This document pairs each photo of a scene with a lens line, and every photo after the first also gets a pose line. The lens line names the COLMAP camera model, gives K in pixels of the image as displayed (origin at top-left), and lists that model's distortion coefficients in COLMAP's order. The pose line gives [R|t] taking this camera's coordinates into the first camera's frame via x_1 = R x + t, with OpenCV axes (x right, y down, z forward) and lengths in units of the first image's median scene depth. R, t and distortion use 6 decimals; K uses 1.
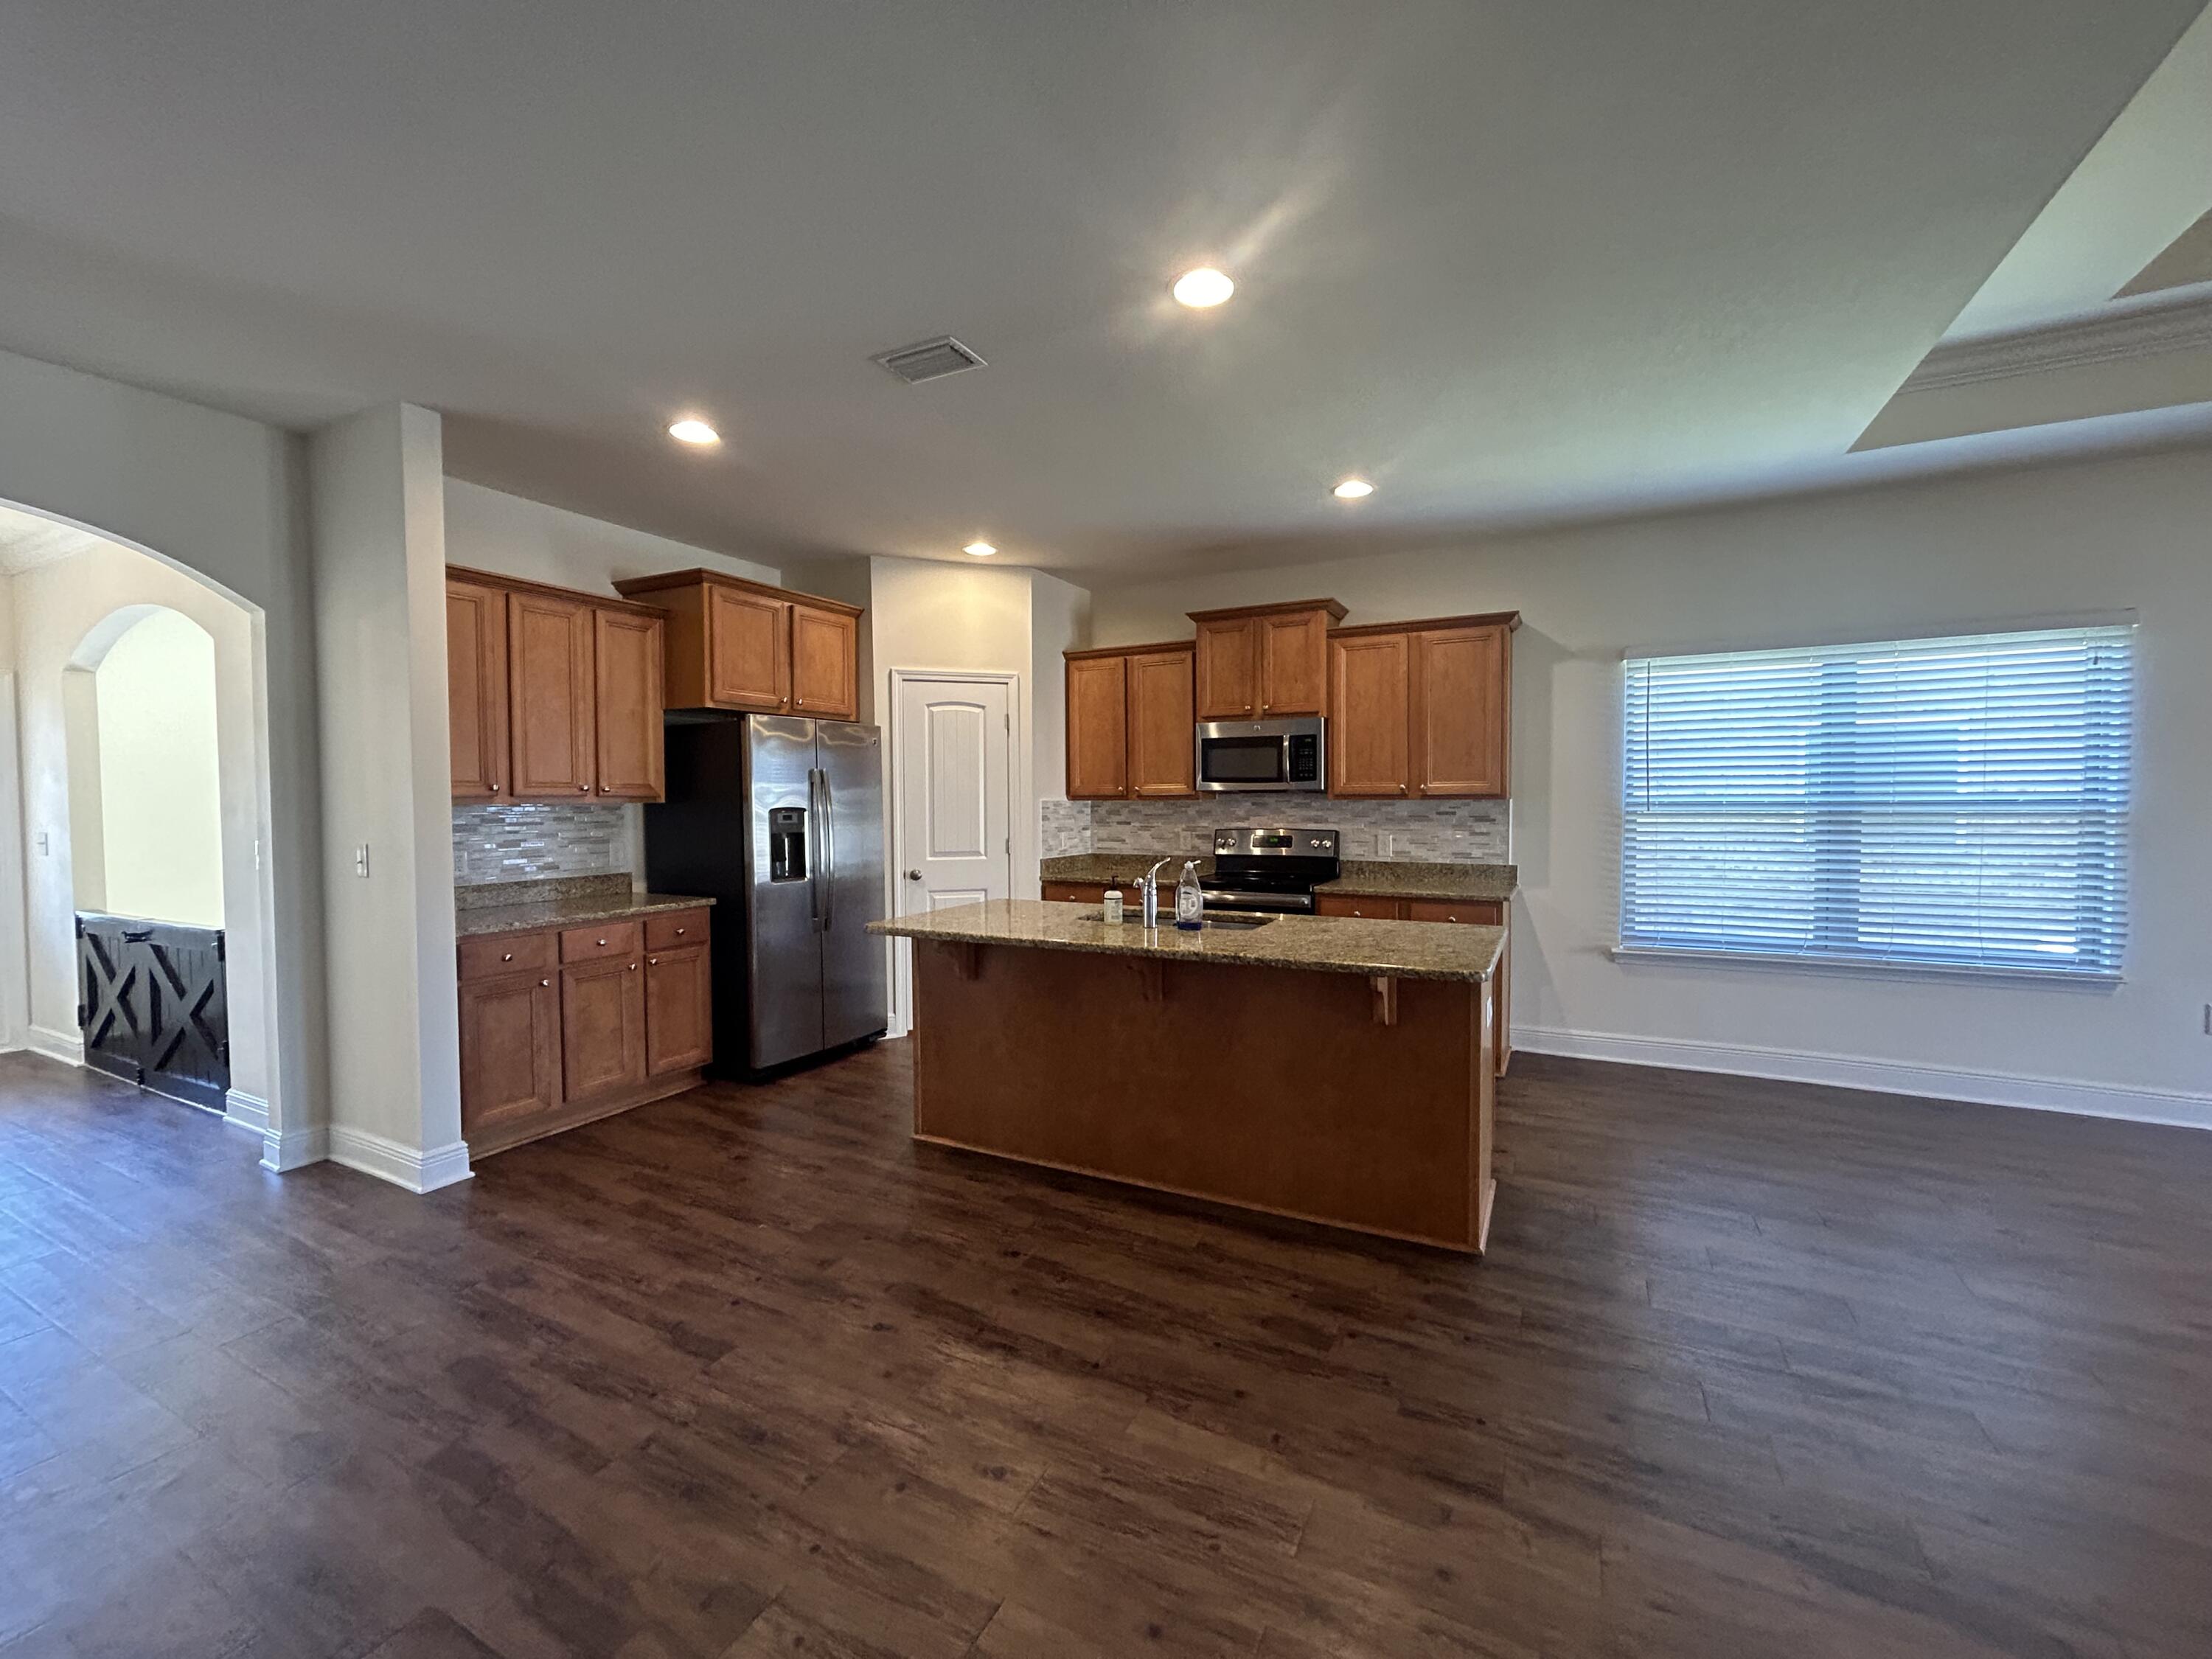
lens RADIAL K [[904.2, 0, 1113.3], [0, 904.2, 831.4], [0, 0, 1]] dist [0.006698, -0.002331]
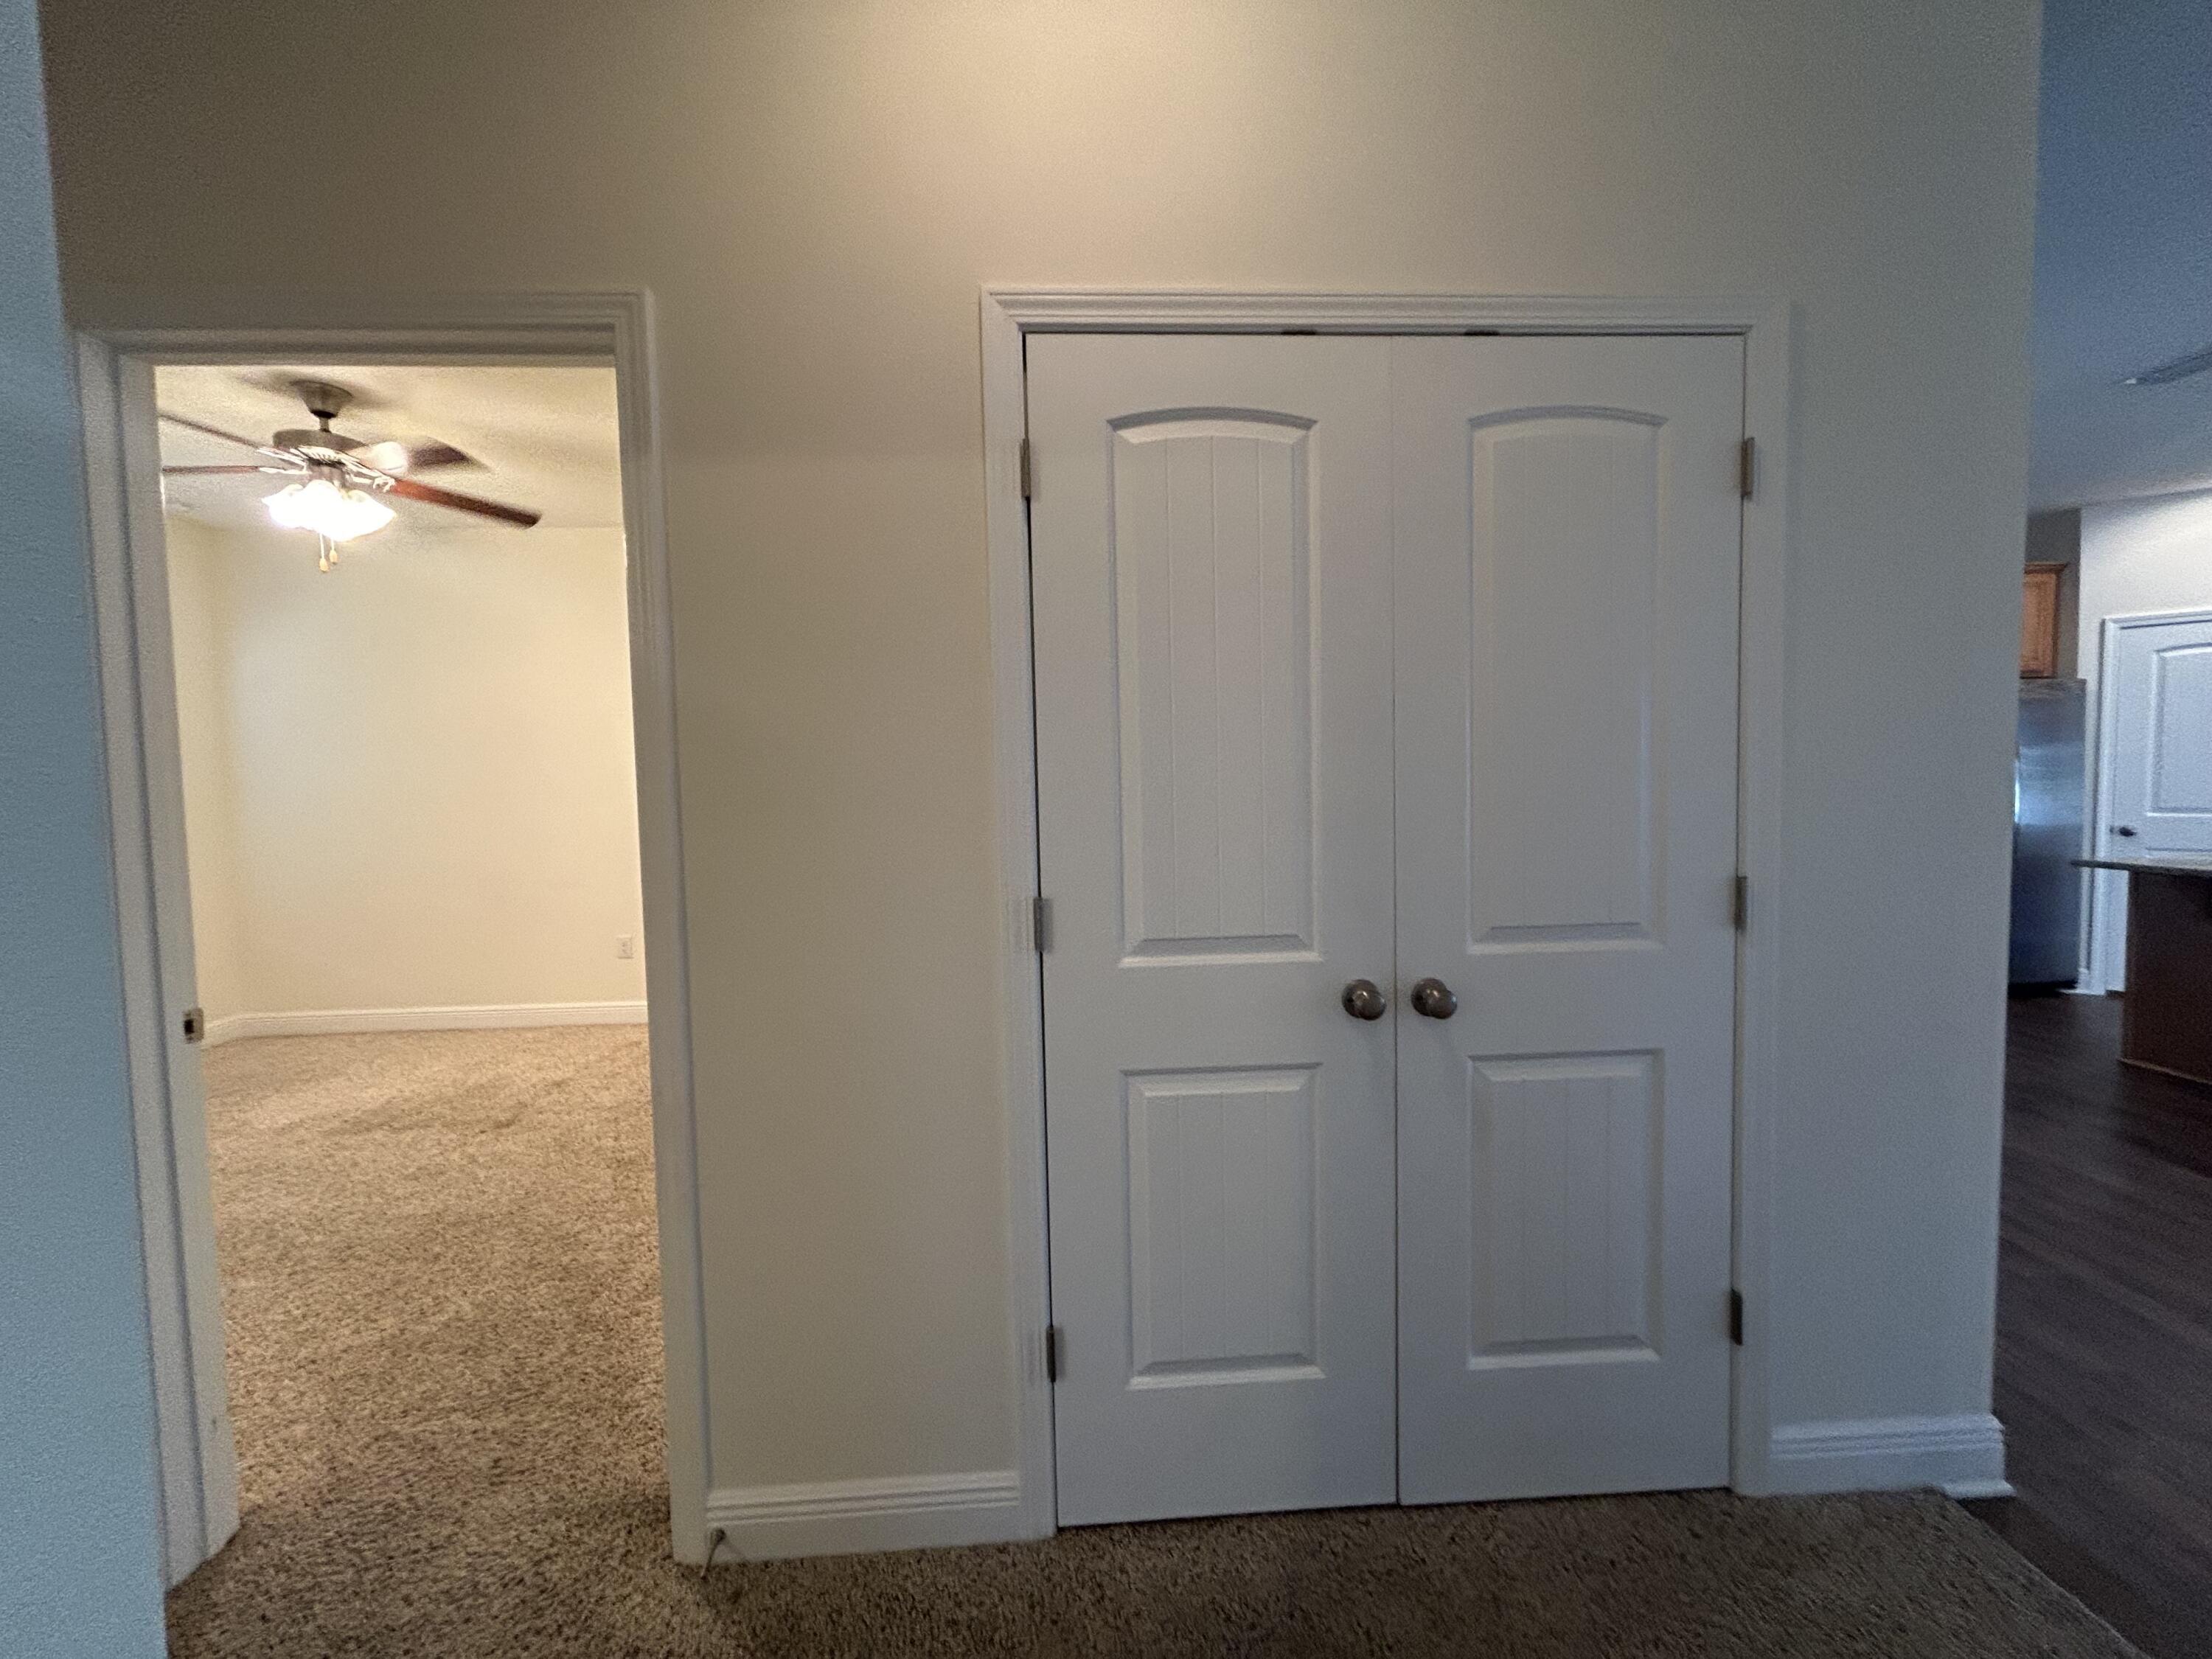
lens RADIAL K [[904.2, 0, 1119.3], [0, 904.2, 820.3], [0, 0, 1]] dist [0.006698, -0.002331]
pose [[0.505068, 0.037729, -0.862255, 0.083389], [-0.014744, 0.999275, 0.035088, 0.022755], [0.862954, -0.005009, 0.505258, -0.481065]]
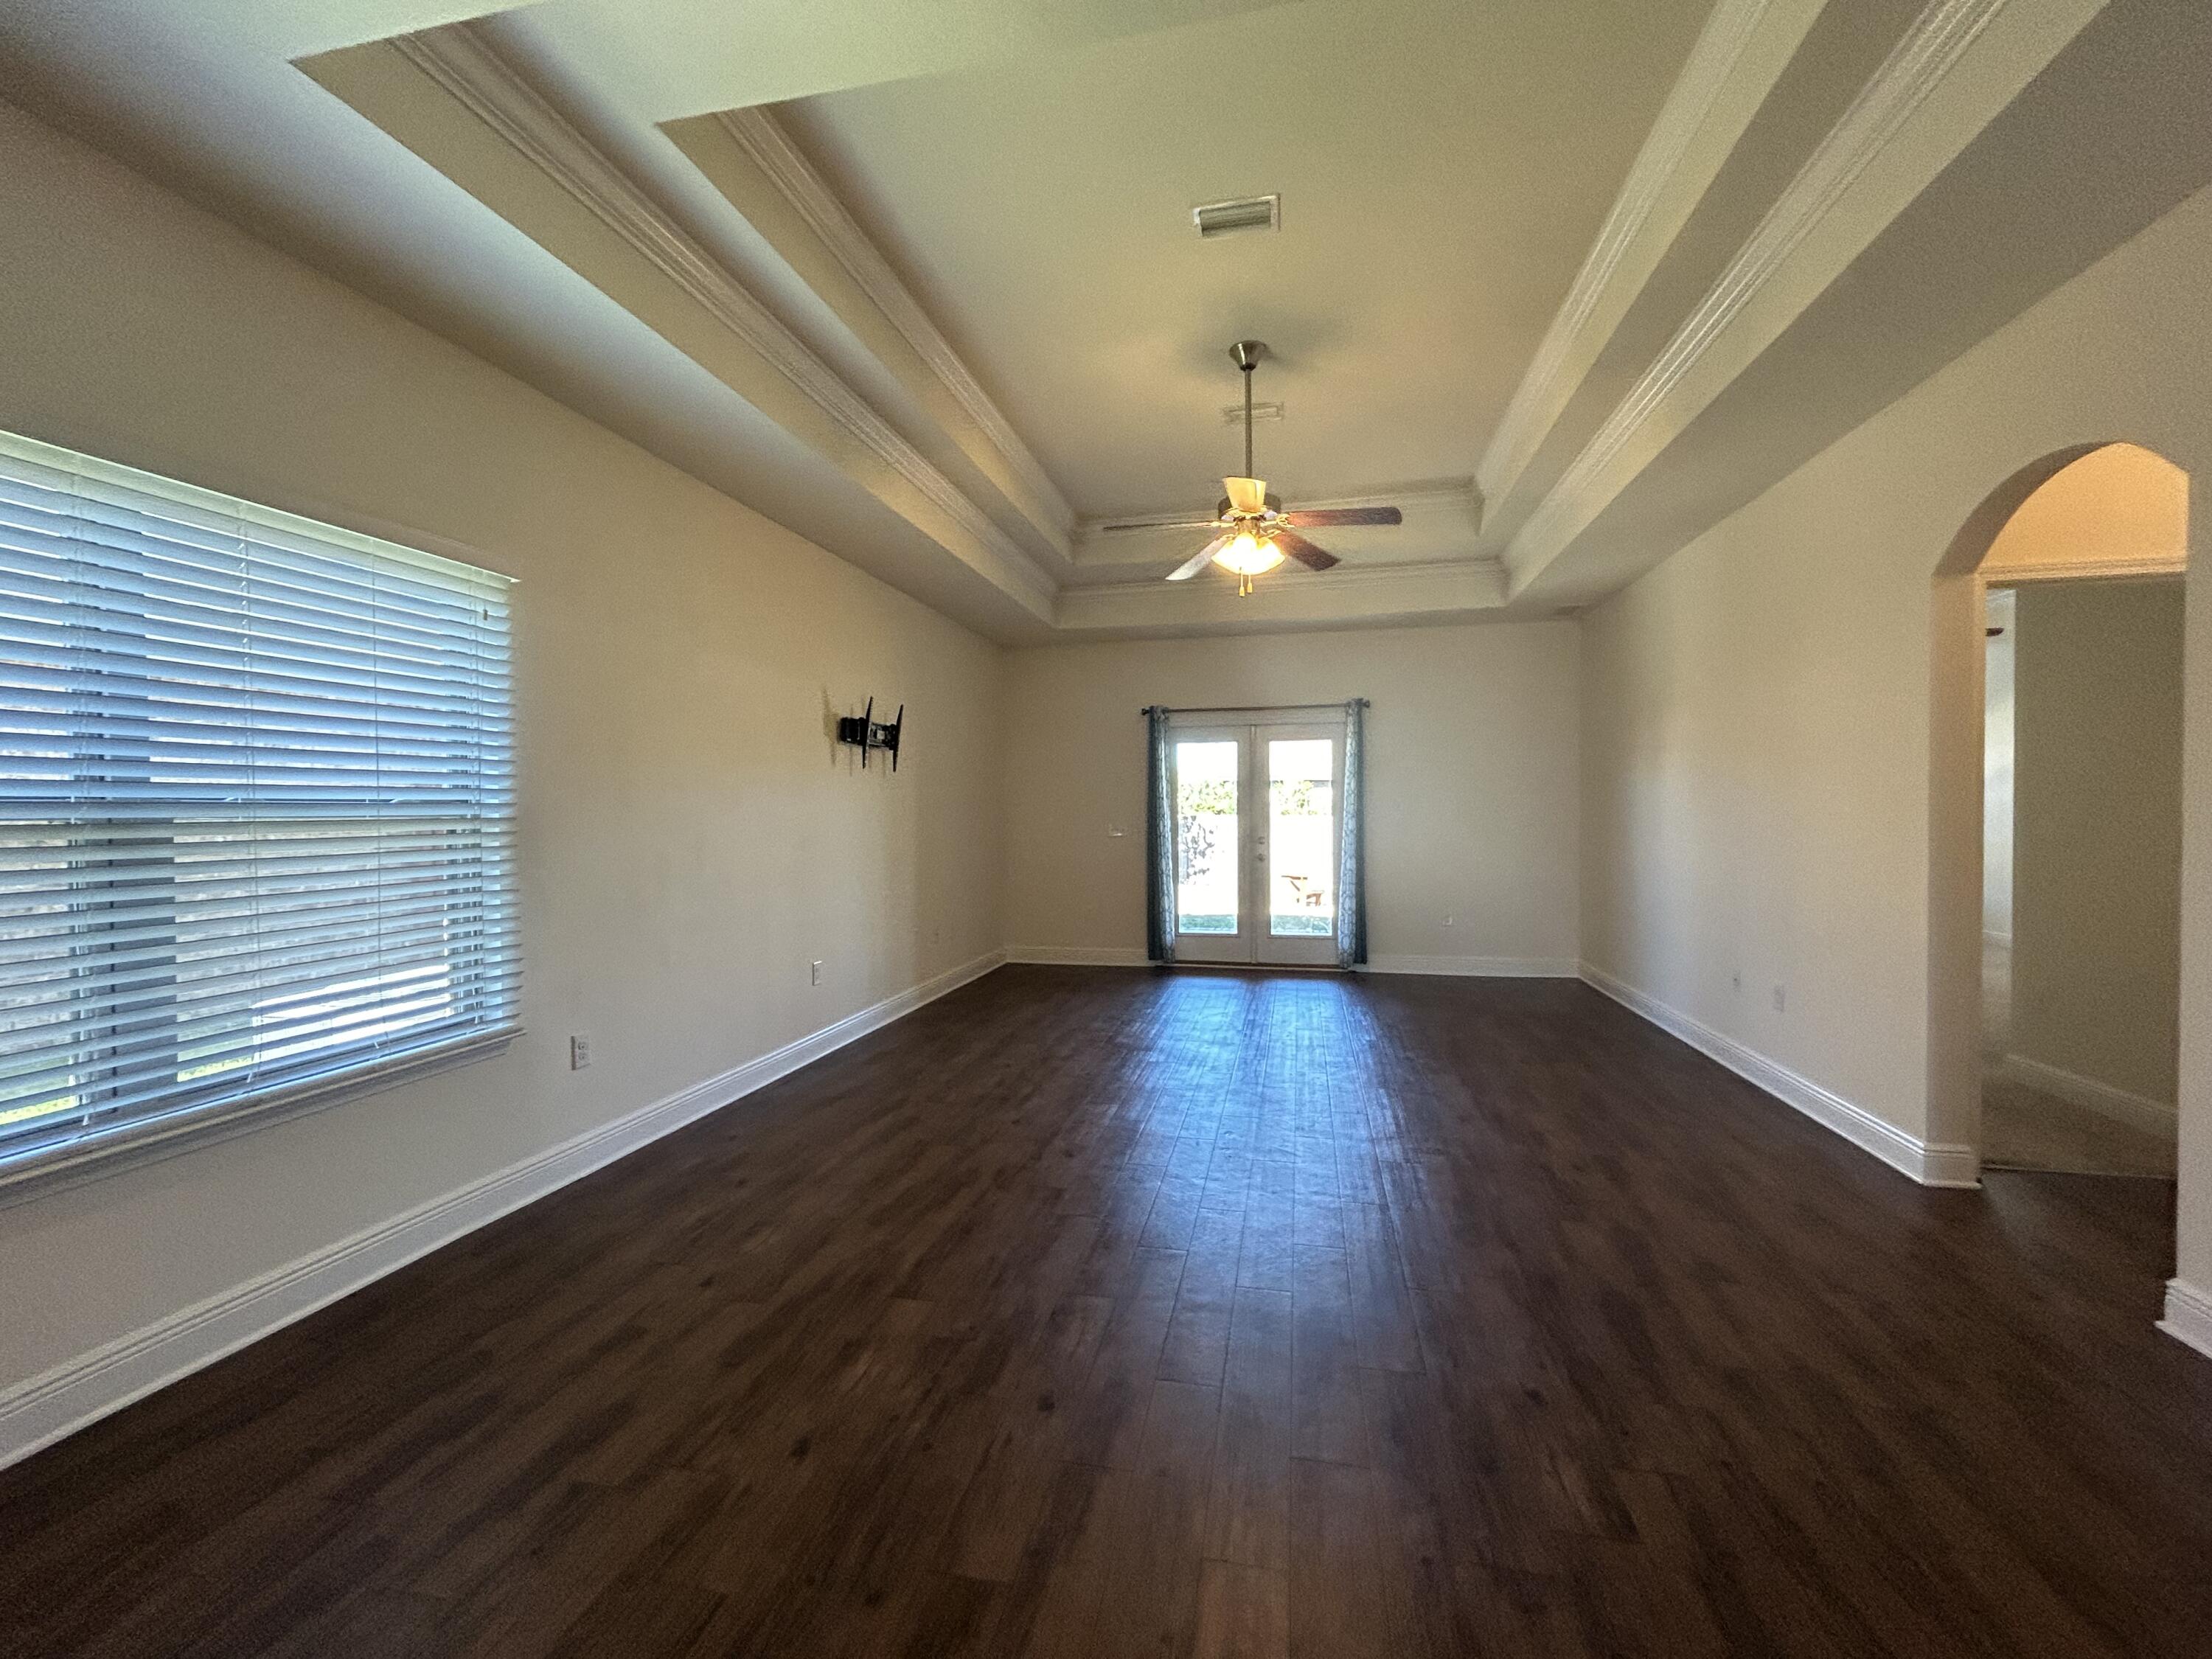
lens RADIAL K [[904.2, 0, 1111.3], [0, 904.2, 826.8], [0, 0, 1]] dist [0.006698, -0.002331]
pose [[-0.256002, -0.009688, 0.966628, 0.193741], [0.045414, 0.998725, 0.022037, -0.006249], [-0.965609, 0.049540, -0.255235, 0.596967]]
